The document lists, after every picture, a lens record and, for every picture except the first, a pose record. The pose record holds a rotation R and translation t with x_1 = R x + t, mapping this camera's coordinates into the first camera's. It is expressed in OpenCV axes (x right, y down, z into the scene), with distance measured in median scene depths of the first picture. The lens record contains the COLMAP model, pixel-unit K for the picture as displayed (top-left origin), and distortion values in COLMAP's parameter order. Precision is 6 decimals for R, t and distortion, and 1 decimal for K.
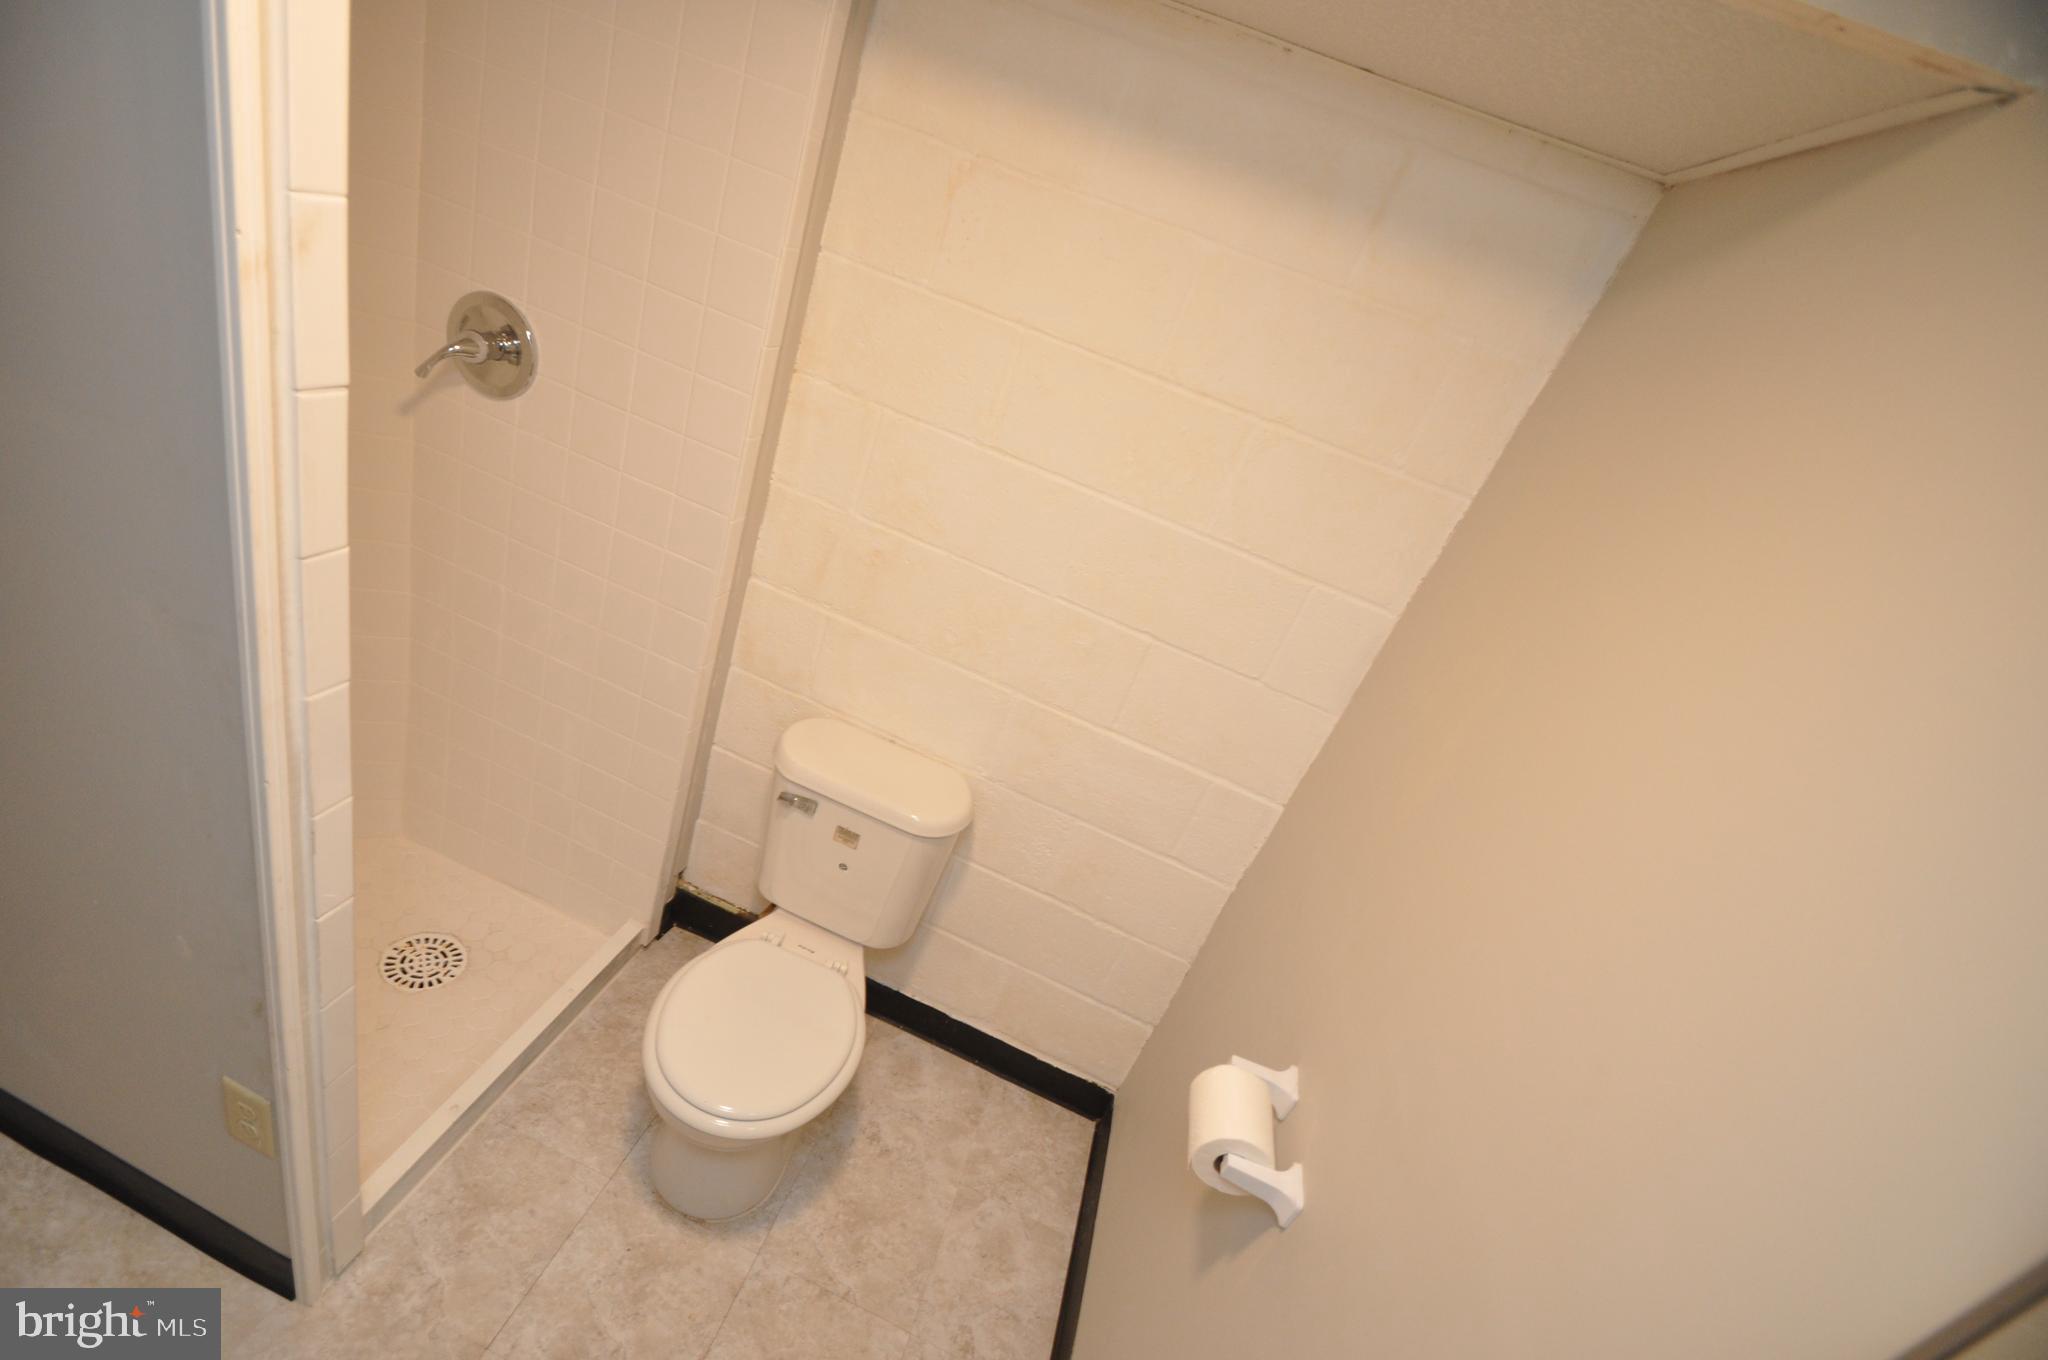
lens RADIAL K [[889.0, 0, 984.6], [0, 889.0, 689.0], [0, 0, 1]] dist [0.017302, -0.017772]
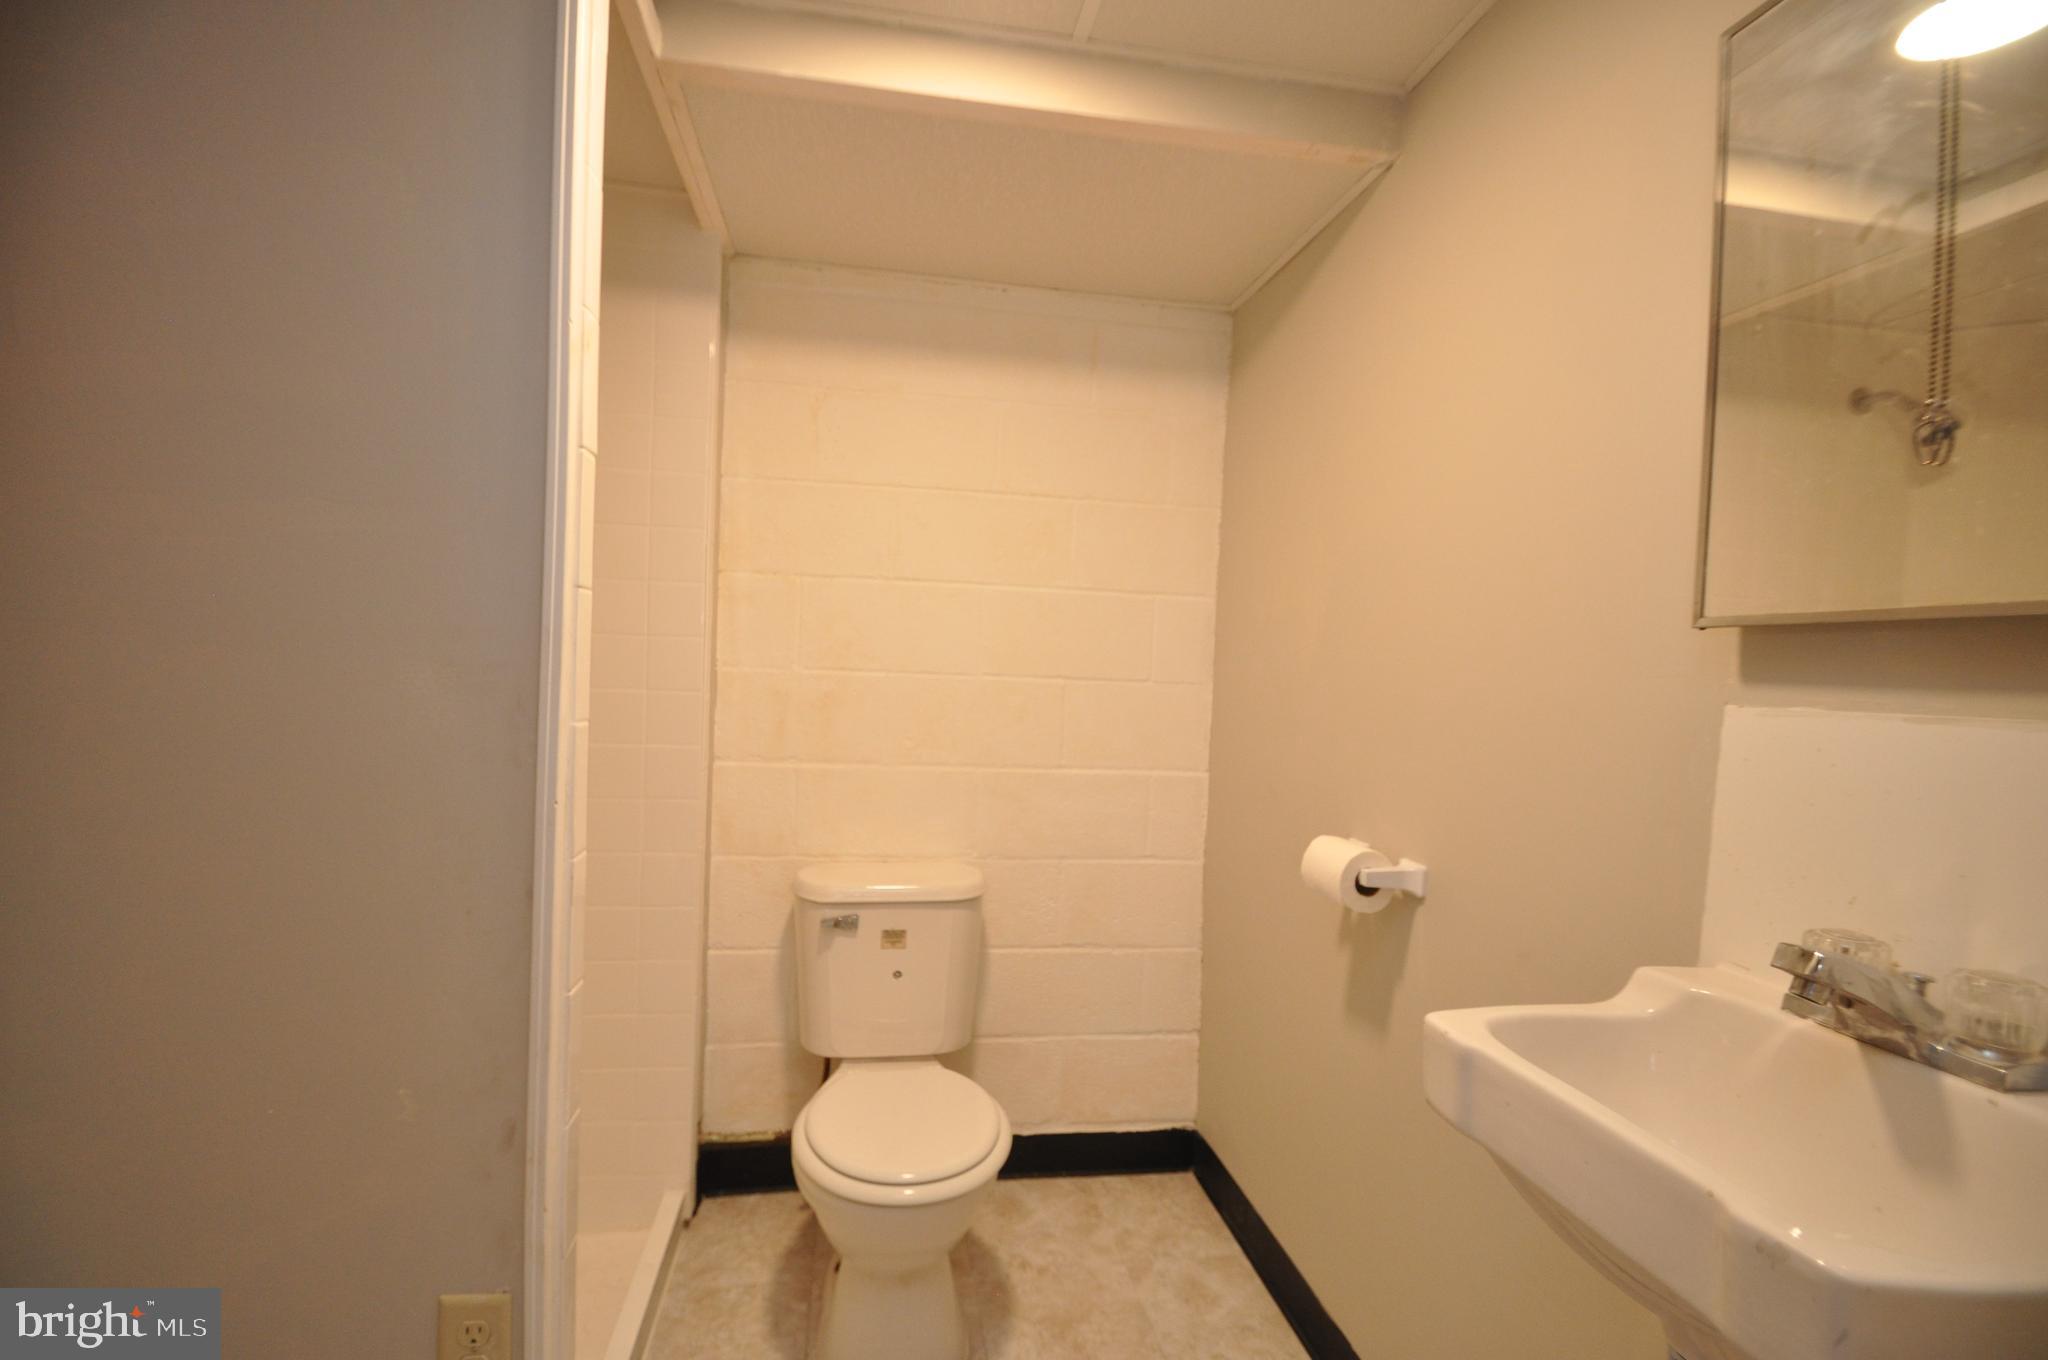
lens RADIAL K [[889.0, 0, 984.6], [0, 889.0, 689.0], [0, 0, 1]] dist [0.017302, -0.017772]
pose [[0.878668, -0.288618, 0.380319, -0.366746], [0.413702, 0.857890, -0.304755, 0.271716], [-0.238314, 0.425117, 0.873202, -0.068945]]
